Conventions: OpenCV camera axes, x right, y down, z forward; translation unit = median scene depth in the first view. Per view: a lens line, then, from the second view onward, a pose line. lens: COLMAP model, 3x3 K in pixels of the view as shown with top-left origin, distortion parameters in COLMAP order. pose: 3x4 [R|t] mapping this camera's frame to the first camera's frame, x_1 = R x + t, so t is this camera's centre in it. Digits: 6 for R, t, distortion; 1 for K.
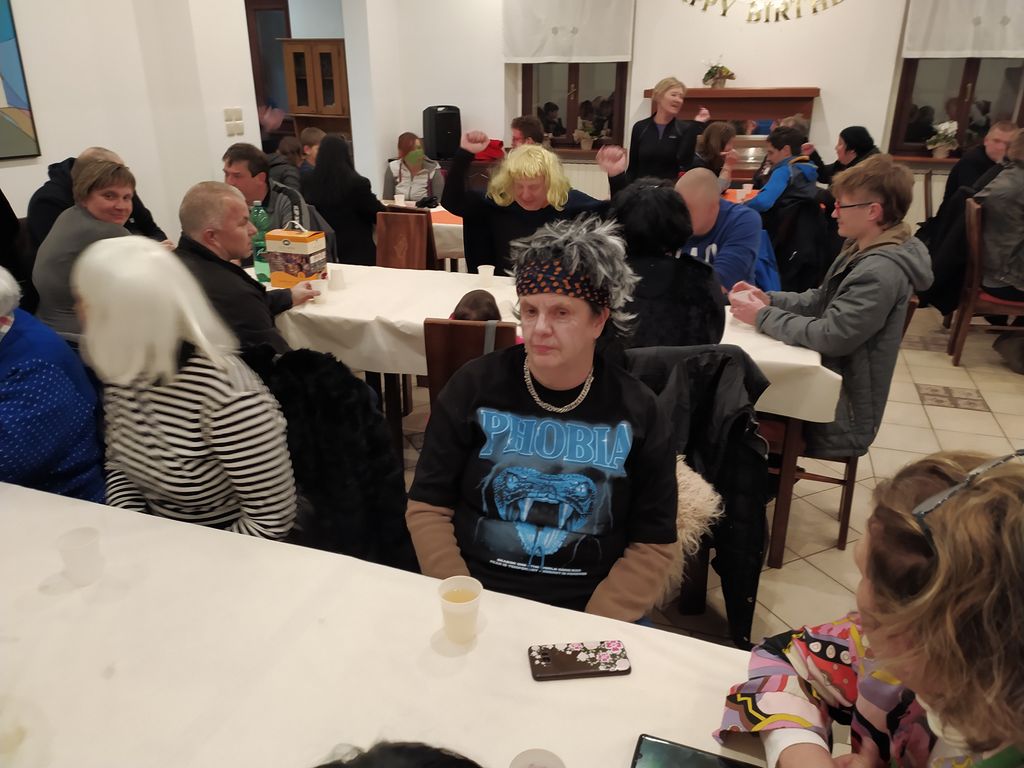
lens RADIAL K [[761.4, 0, 512.0], [0, 761.4, 384.0], [0, 0, 1]] dist [0.070481, -0.084497]
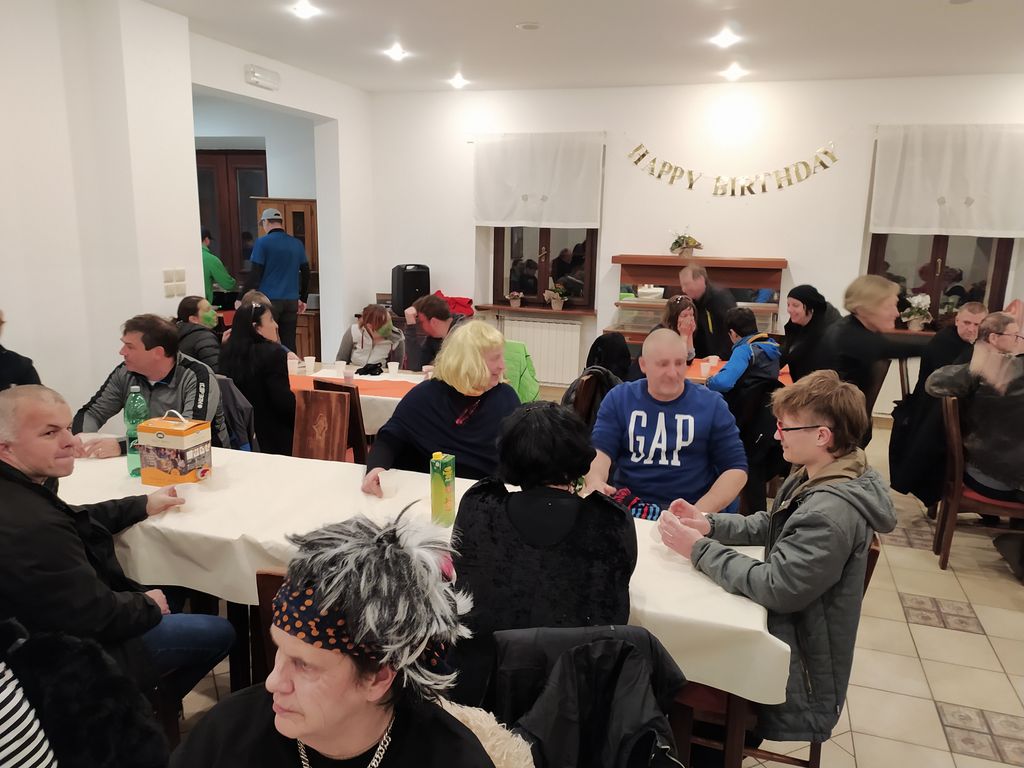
lens RADIAL K [[761.4, 0, 512.0], [0, 761.4, 384.0], [0, 0, 1]] dist [0.070481, -0.084497]
pose [[0.999673, 0.025217, 0.004346, 0.097766], [-0.024063, 0.984176, -0.175554, -0.097768], [-0.008704, 0.175392, 0.984460, 0.126794]]
